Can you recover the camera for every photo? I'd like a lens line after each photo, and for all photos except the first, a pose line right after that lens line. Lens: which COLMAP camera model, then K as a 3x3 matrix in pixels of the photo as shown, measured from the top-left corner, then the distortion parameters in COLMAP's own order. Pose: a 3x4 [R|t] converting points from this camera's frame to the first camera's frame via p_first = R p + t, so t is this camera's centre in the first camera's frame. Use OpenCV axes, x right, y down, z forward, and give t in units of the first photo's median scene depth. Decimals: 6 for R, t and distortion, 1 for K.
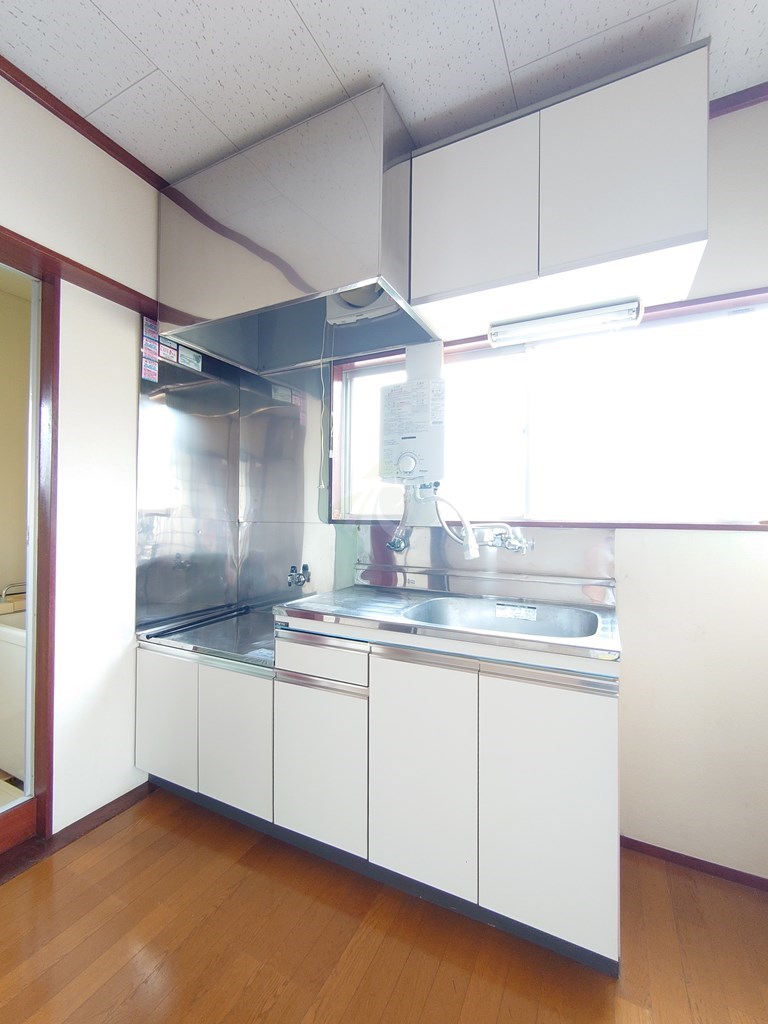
lens RADIAL K [[440.6, 0, 390.4], [0, 440.6, 514.4], [0, 0, 1]] dist [0.000535, -0.000735]
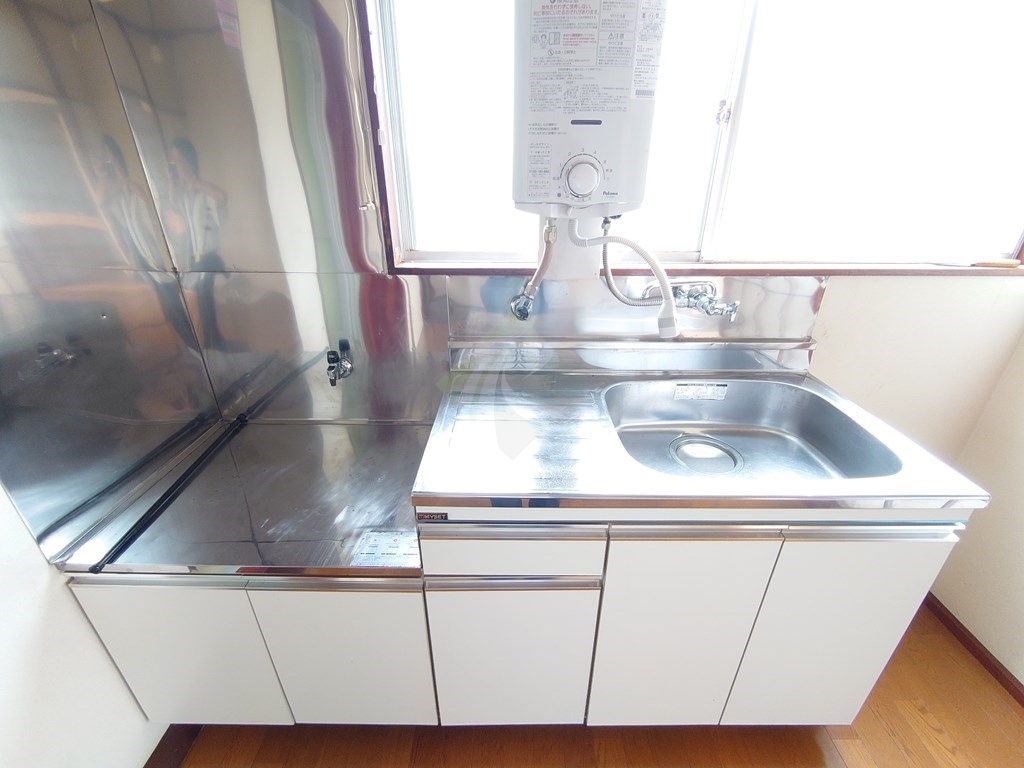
lens RADIAL K [[440.6, 0, 511.7], [0, 440.6, 381.5], [0, 0, 1]] dist [0.000535, -0.000735]
pose [[0.898521, -0.192664, 0.394387, -0.303164], [0.002351, 0.900616, 0.434610, -0.127096], [-0.438925, -0.389579, 0.809675, 0.511742]]
